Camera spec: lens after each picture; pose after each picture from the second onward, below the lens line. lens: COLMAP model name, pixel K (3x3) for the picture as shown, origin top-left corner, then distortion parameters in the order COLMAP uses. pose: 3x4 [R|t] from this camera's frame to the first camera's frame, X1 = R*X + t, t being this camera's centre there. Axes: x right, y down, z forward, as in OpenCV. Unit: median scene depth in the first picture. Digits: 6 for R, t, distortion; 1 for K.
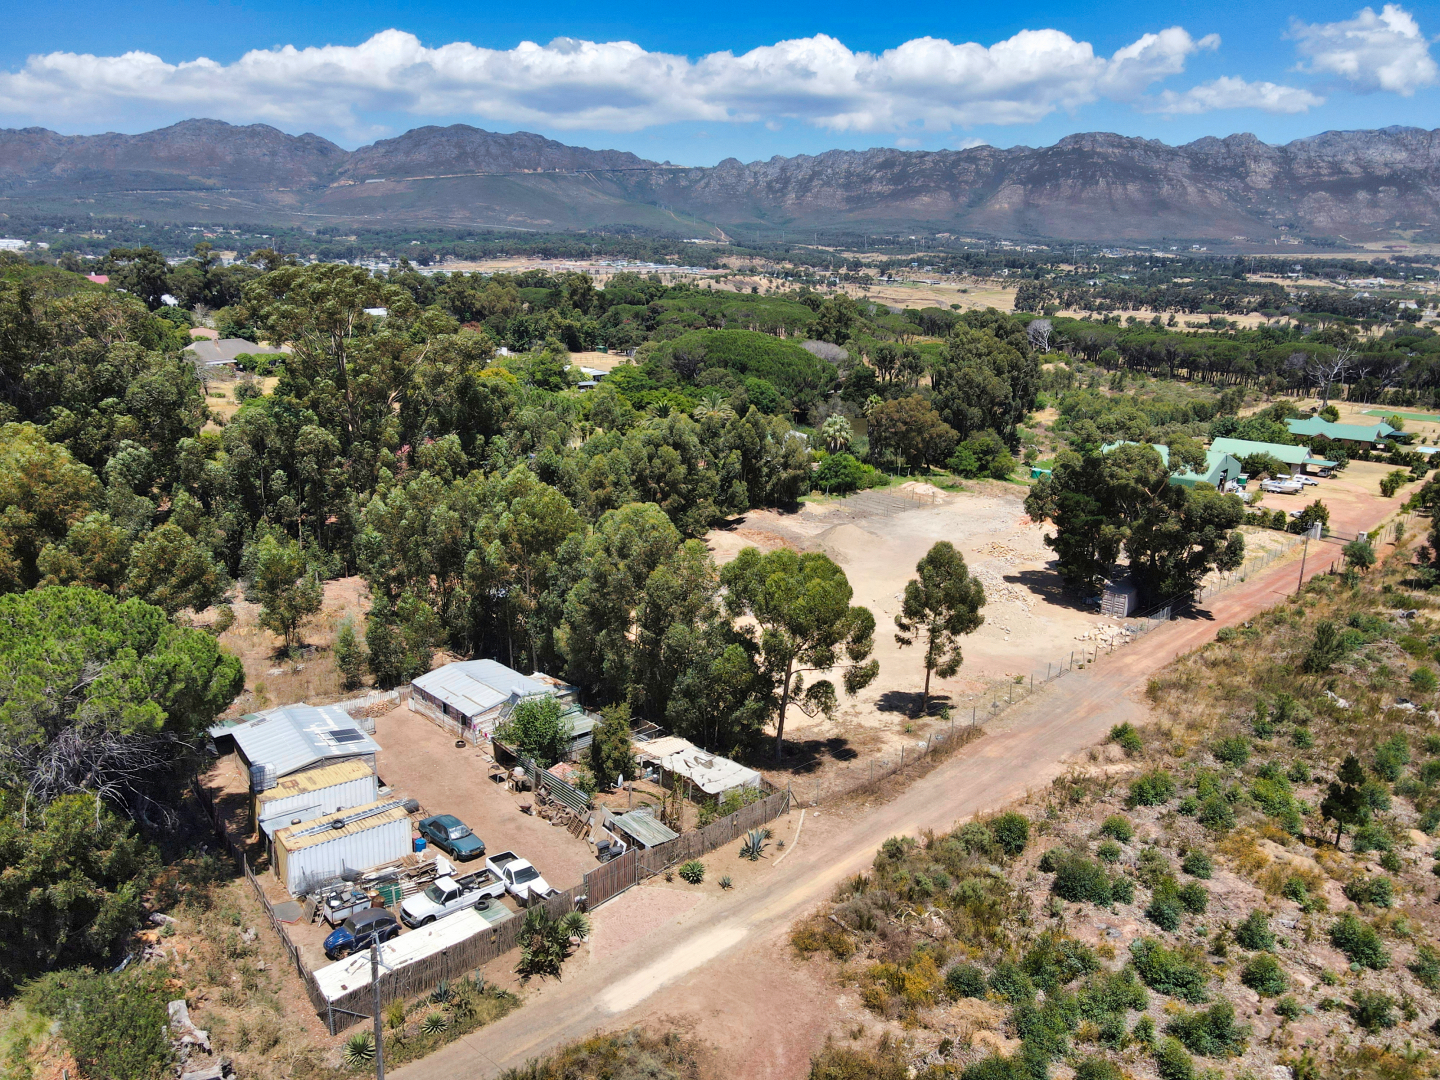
lens RADIAL K [[1055.7, 0, 728.3], [0, 1055.7, 532.4], [0, 0, 1]] dist [0.006017, 0.028062]
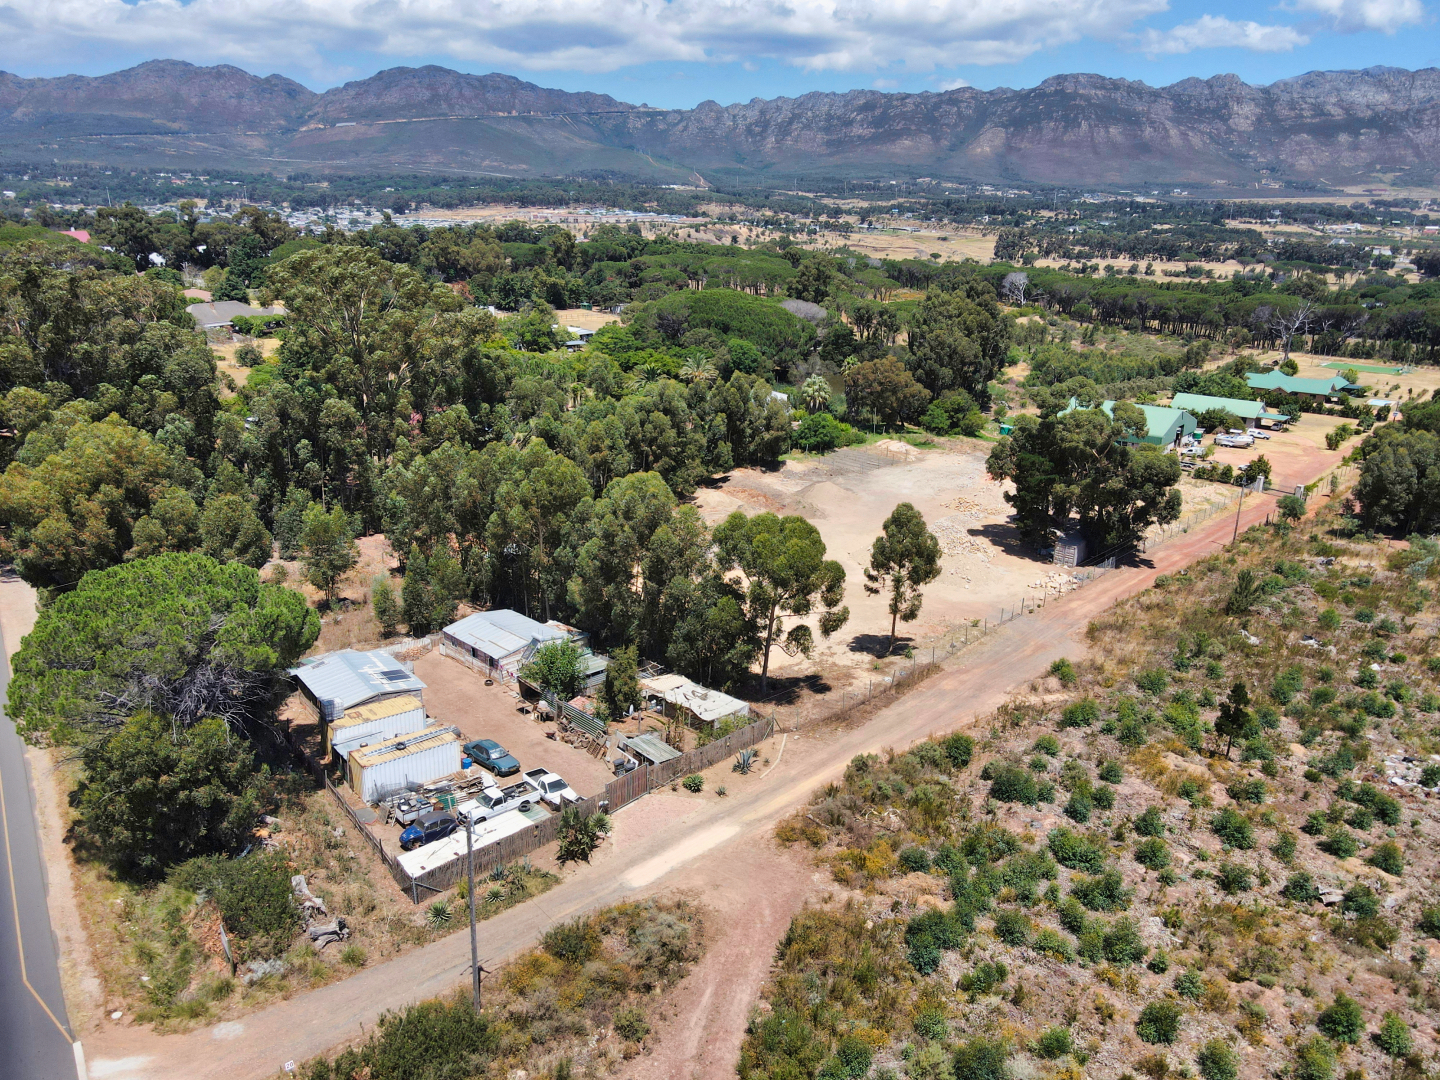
lens RADIAL K [[1055.7, 0, 728.3], [0, 1055.7, 532.4], [0, 0, 1]] dist [0.006017, 0.028062]
pose [[0.999818, -0.008234, 0.017195, -0.006198], [0.007396, 0.998809, 0.048230, -0.011272], [-0.017571, -0.048094, 0.998688, -0.095206]]
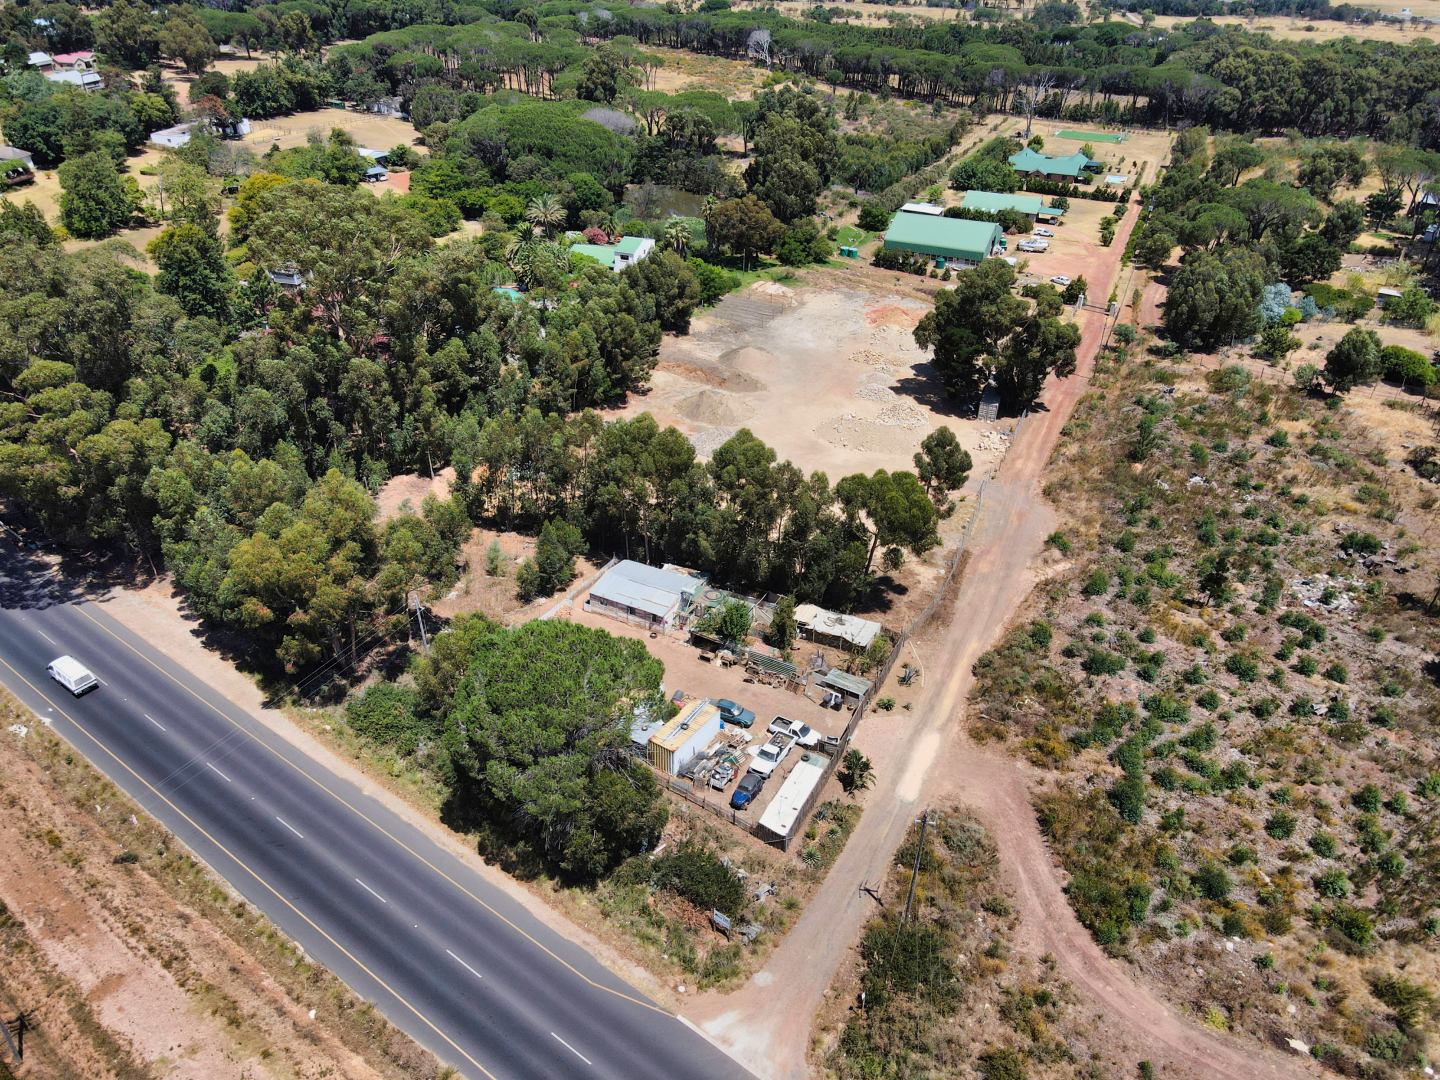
lens RADIAL K [[1055.7, 0, 728.3], [0, 1055.7, 532.4], [0, 0, 1]] dist [0.006017, 0.028062]
pose [[0.950760, -0.162439, 0.263948, -0.314248], [0.079917, 0.951339, 0.297604, -0.205024], [-0.299446, -0.261856, 0.917477, -0.157395]]
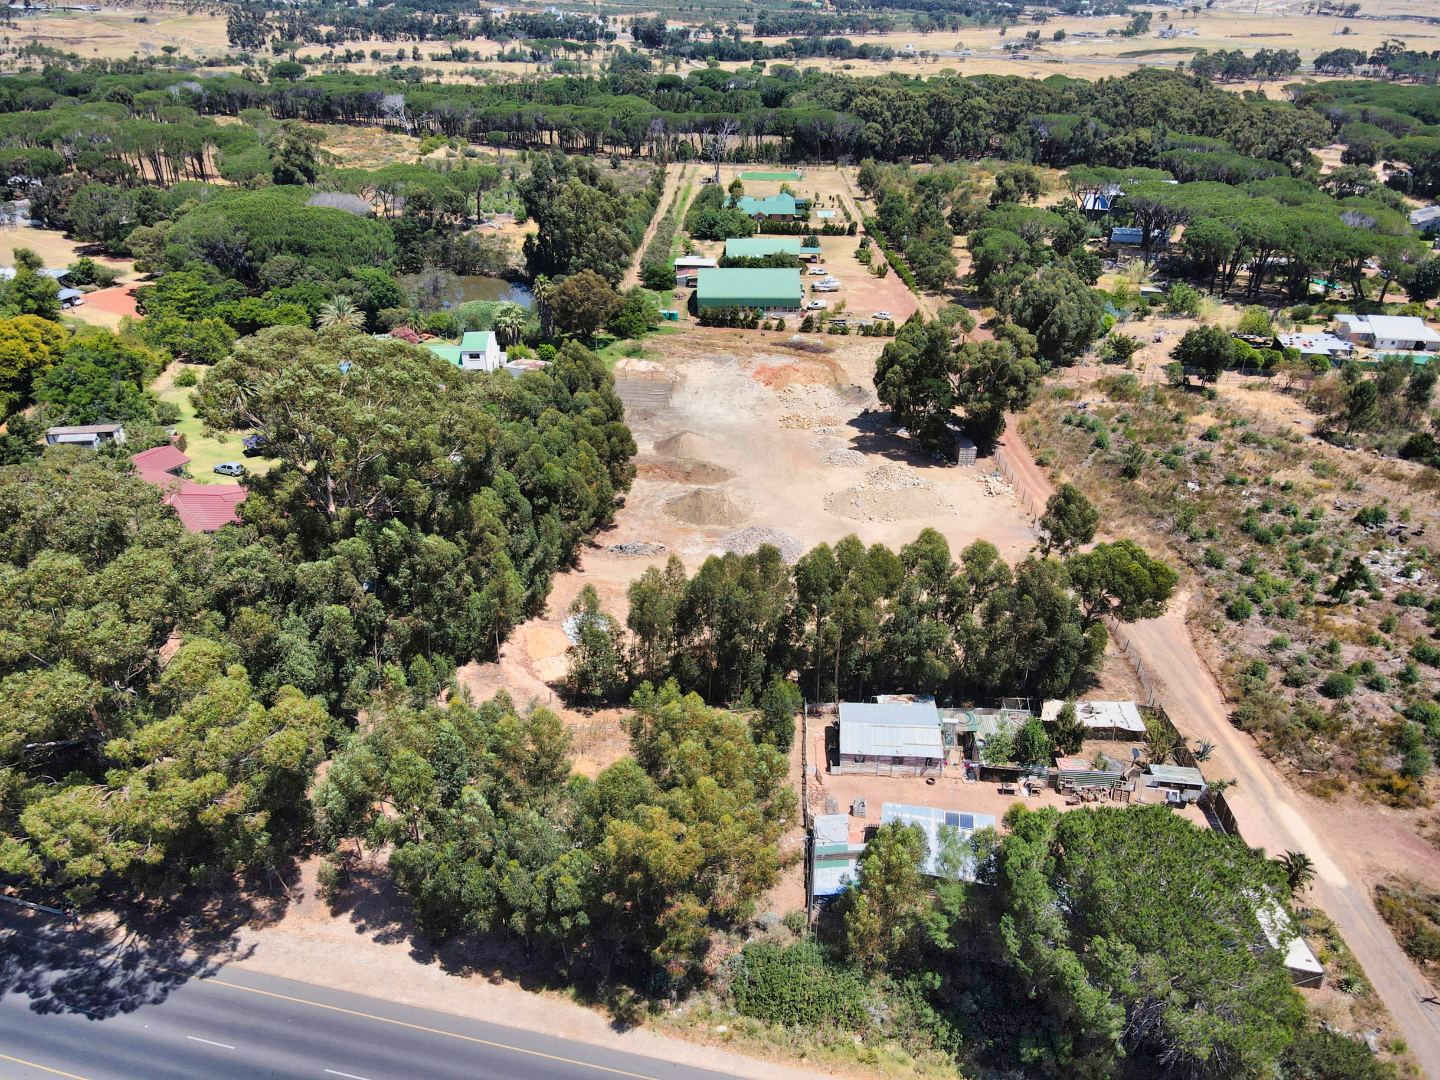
lens RADIAL K [[1055.7, 0, 728.3], [0, 1055.7, 532.4], [0, 0, 1]] dist [0.006017, 0.028062]
pose [[0.748098, -0.331598, 0.574798, -0.637731], [0.179881, 0.935099, 0.305340, -0.294980], [-0.638743, -0.125029, 0.759194, 0.168156]]
